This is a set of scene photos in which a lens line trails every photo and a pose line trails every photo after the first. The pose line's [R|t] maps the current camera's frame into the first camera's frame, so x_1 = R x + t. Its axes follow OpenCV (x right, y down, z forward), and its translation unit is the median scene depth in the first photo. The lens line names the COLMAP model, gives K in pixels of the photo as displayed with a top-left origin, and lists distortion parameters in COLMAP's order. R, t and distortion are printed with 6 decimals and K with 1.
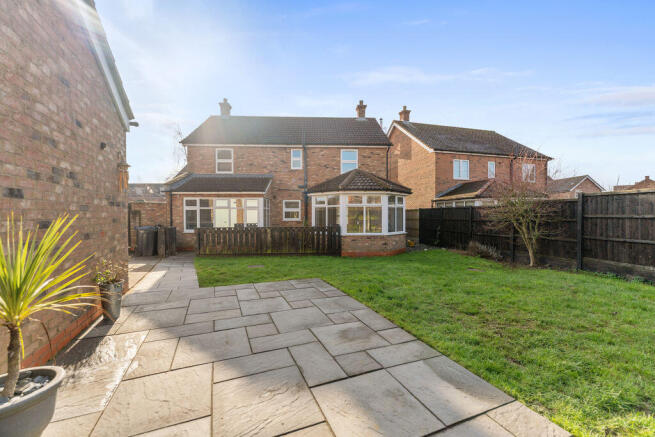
lens RADIAL K [[270.2, 0, 327.5], [0, 270.2, 218.5], [0, 0, 1]] dist [-0.001019, -0.000056]
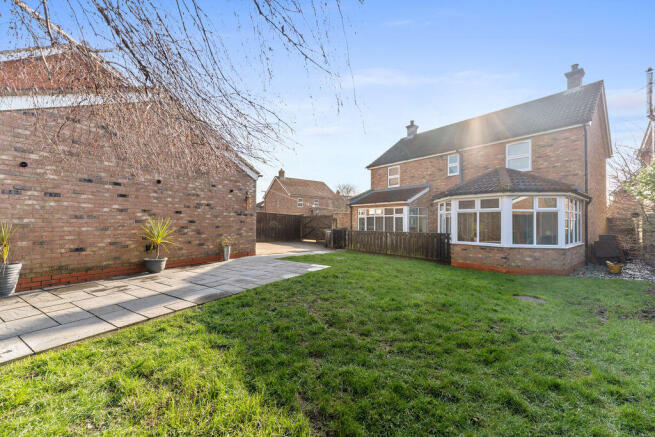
lens RADIAL K [[264.1, 0, 327.5], [0, 264.1, 218.5], [0, 0, 1]] dist [0.000286, 0.000093]
pose [[0.573199, -0.003204, -0.819410, 0.509642], [-0.021097, 0.999603, -0.018666, 0.002409], [0.819144, 0.027986, 0.572904, 0.106953]]
